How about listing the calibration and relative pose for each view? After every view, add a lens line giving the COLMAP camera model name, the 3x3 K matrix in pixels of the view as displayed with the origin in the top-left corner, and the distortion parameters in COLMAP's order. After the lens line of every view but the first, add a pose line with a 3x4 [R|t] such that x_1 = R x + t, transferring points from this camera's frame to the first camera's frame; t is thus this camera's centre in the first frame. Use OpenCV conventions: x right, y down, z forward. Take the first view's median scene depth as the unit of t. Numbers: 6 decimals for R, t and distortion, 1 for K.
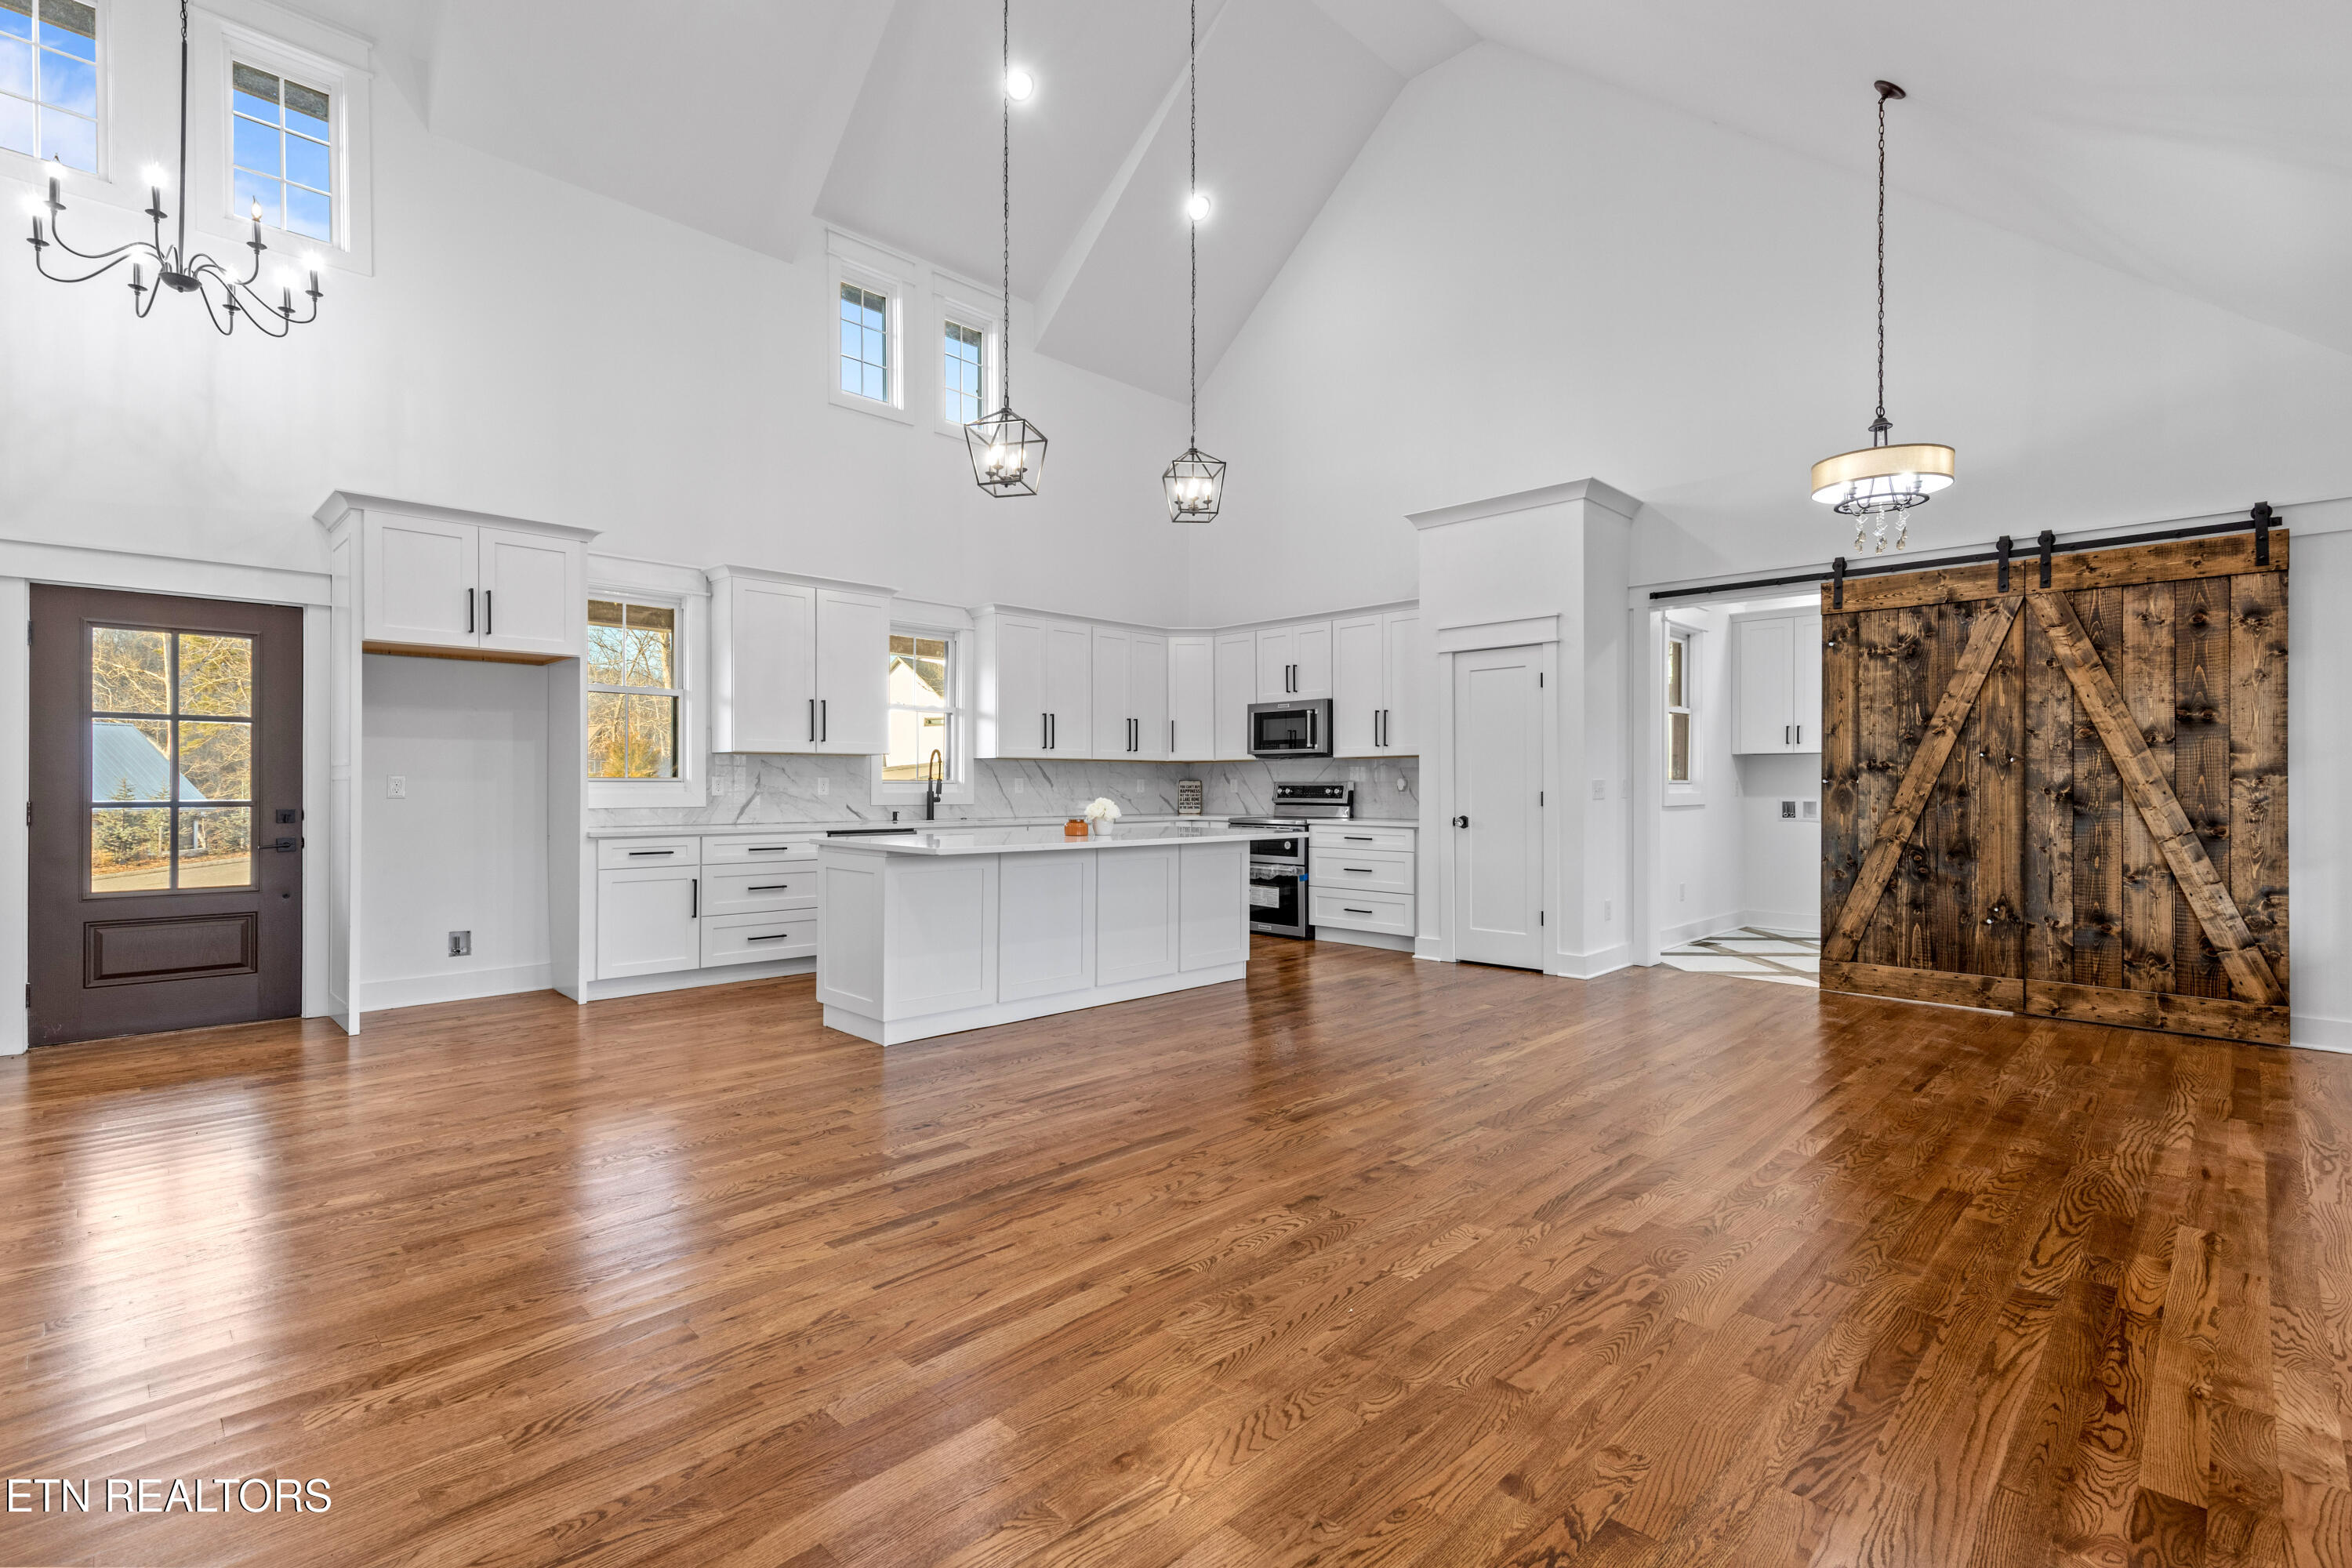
lens RADIAL K [[1075.6, 0, 1213.7], [0, 1075.6, 780.9], [0, 0, 1]] dist [0.001909, 0.000094]
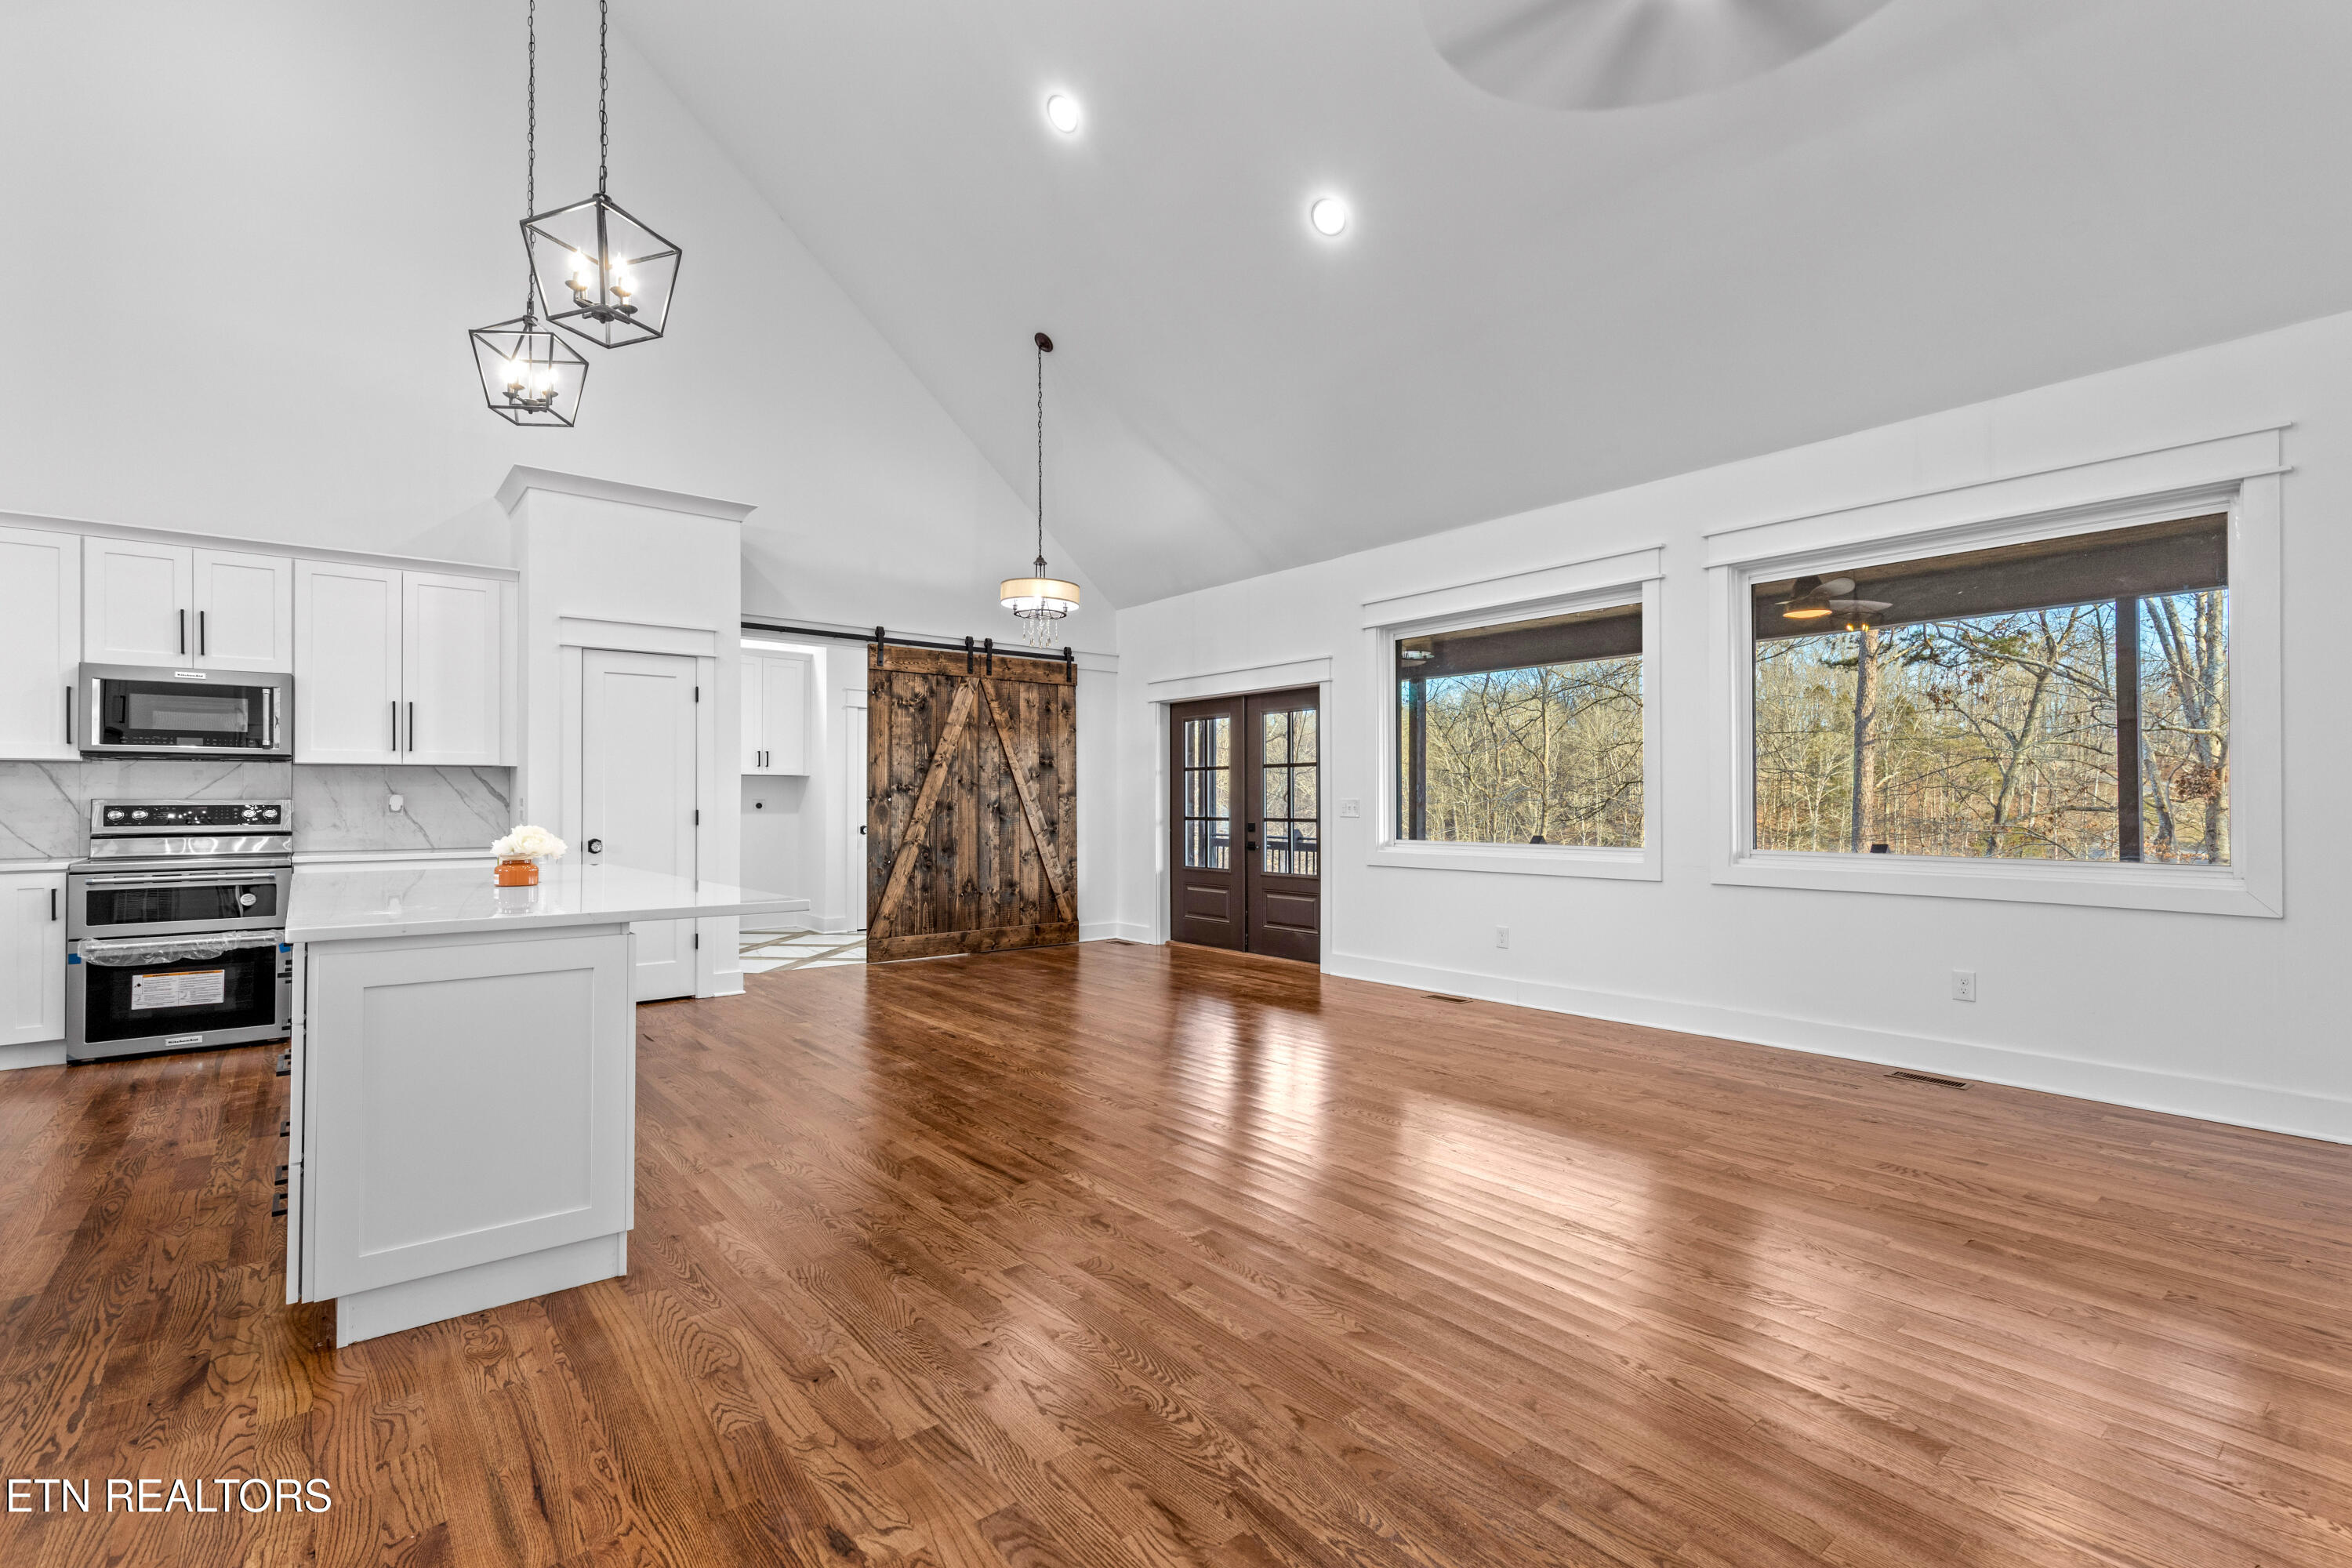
lens RADIAL K [[1046.0, 0, 1176.0], [0, 1046.0, 784.0], [0, 0, 1]] dist [0.002166, 0.000165]
pose [[0.114761, 0.014868, 0.993282, -0.651107], [-0.002407, 0.999889, -0.014689, -0.000663], [-0.993390, -0.000705, 0.114784, 0.522841]]
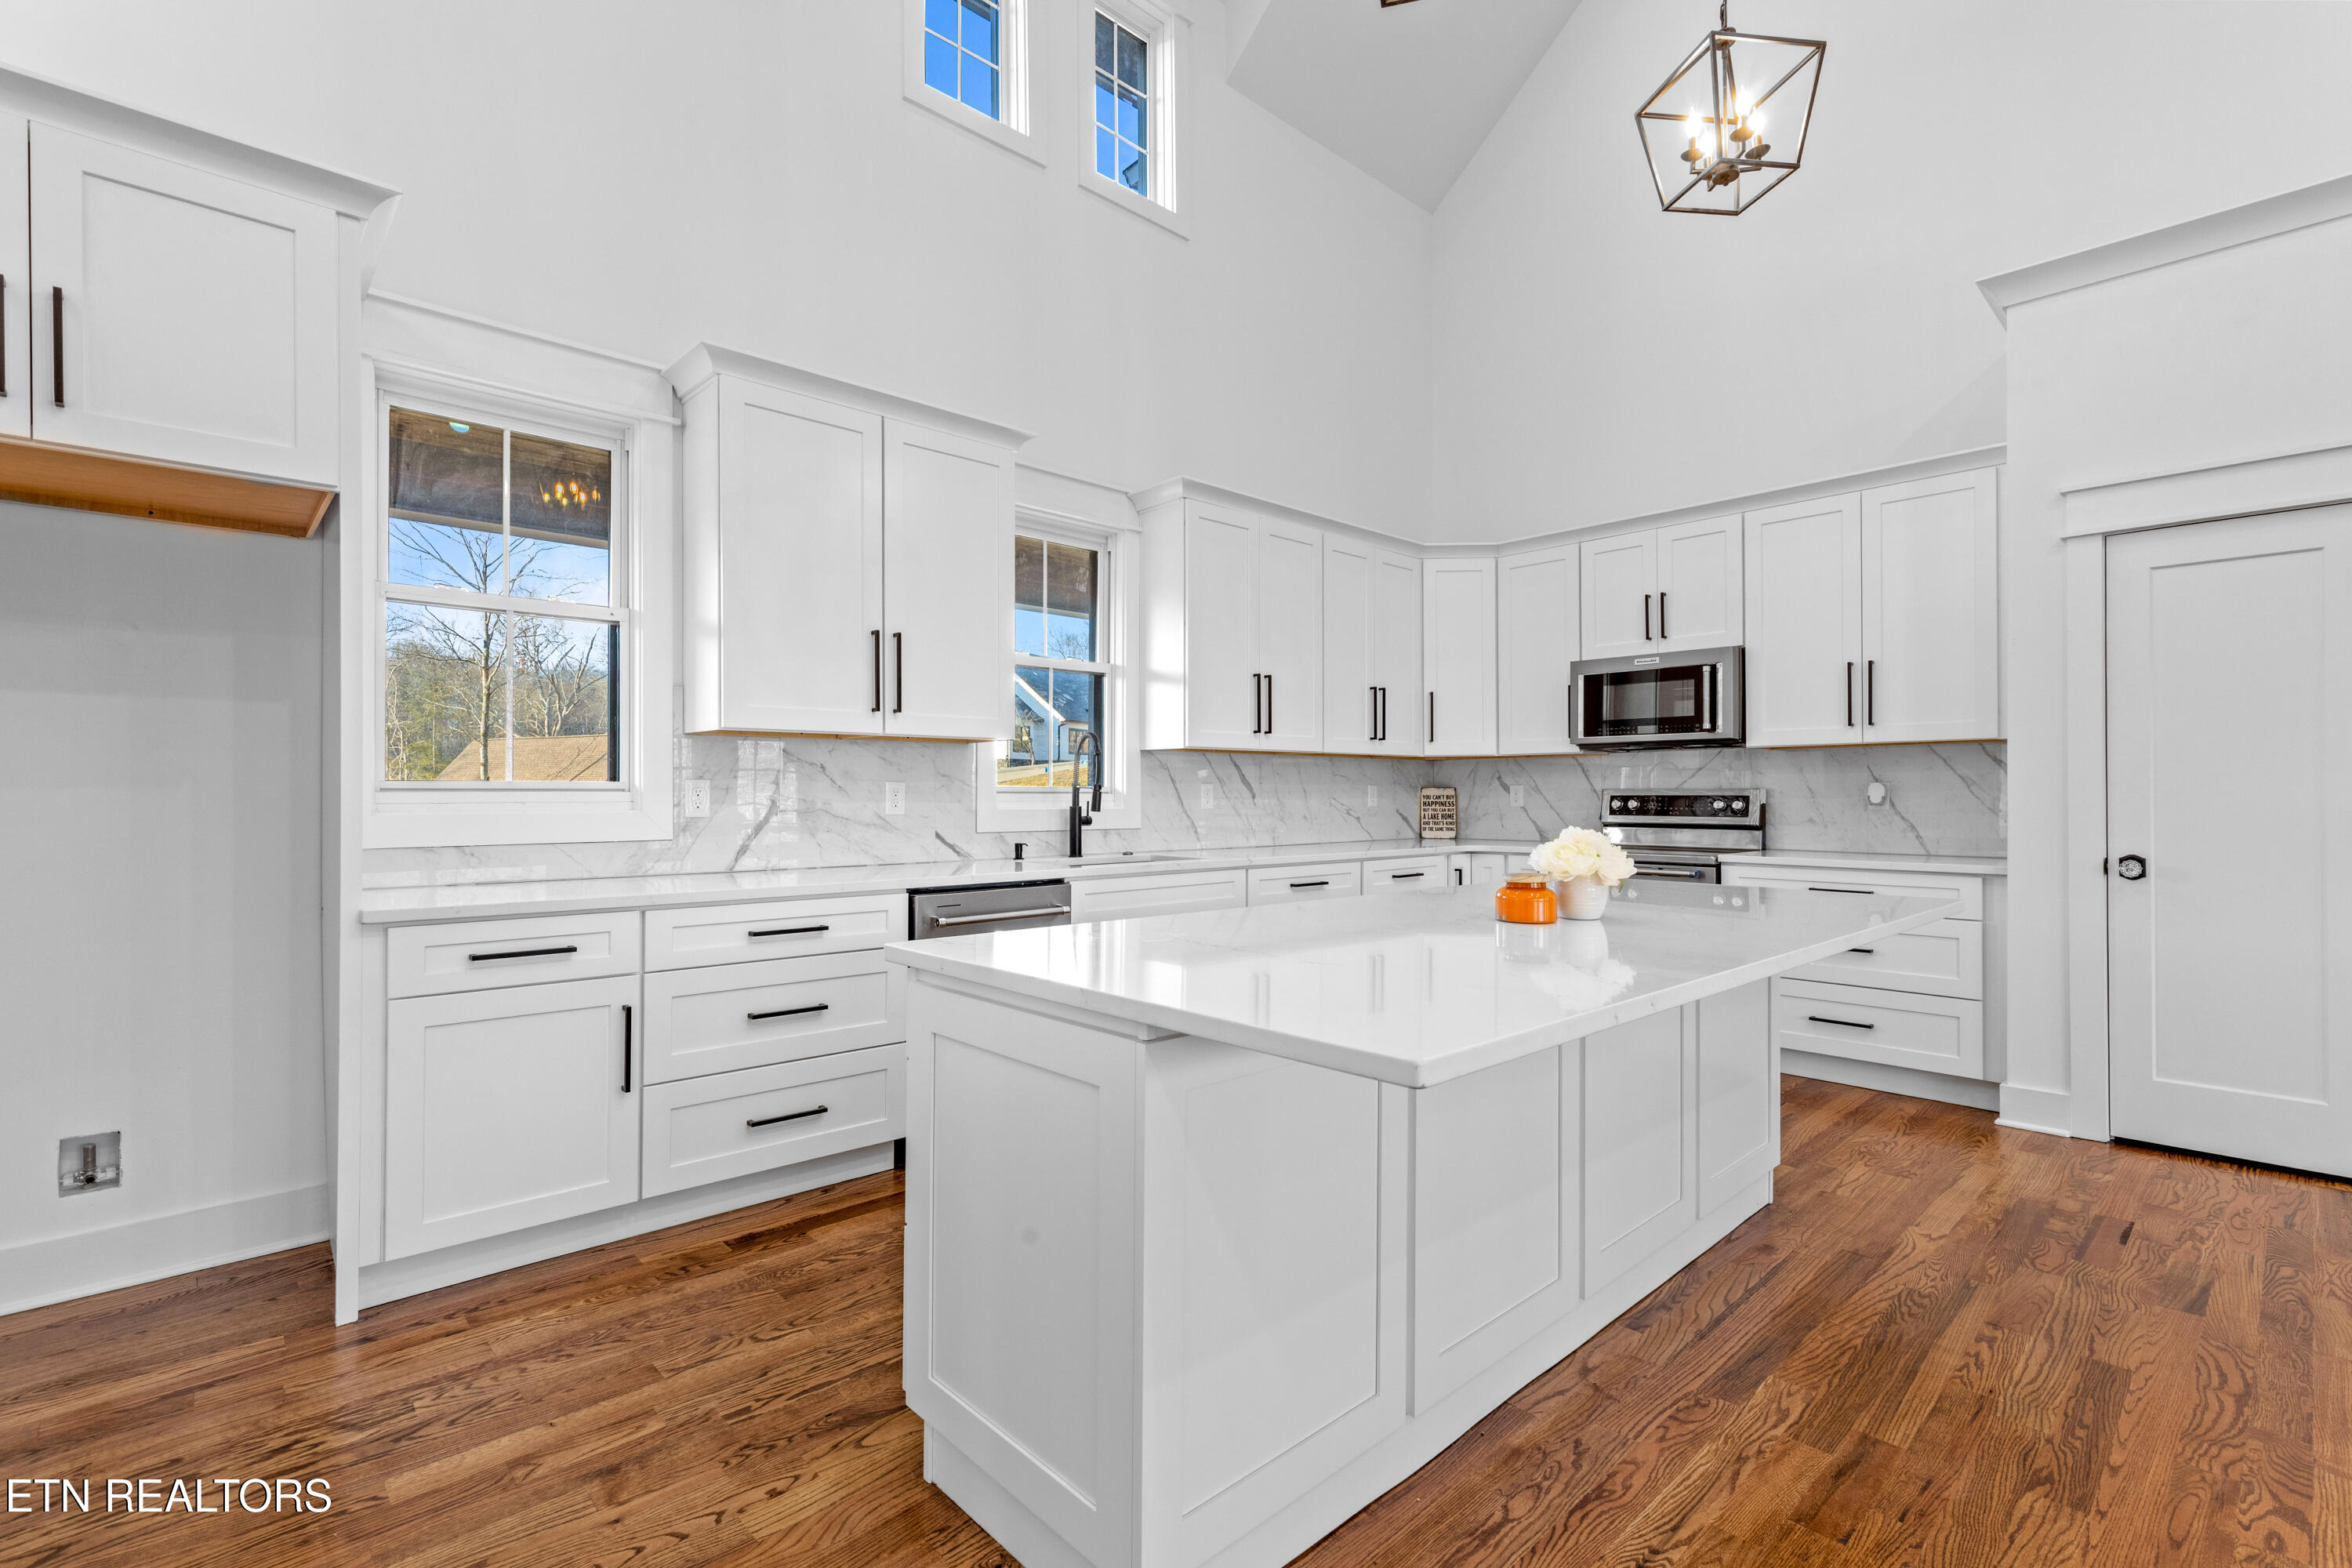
lens RADIAL K [[1046.0, 0, 1176.0], [0, 1046.0, 784.0], [0, 0, 1]] dist [0.002166, 0.000165]
pose [[0.998132, -0.001840, -0.061072, -0.223821], [0.001525, 0.999985, -0.005197, 0.000828], [0.061081, 0.005095, 0.998120, 0.570569]]
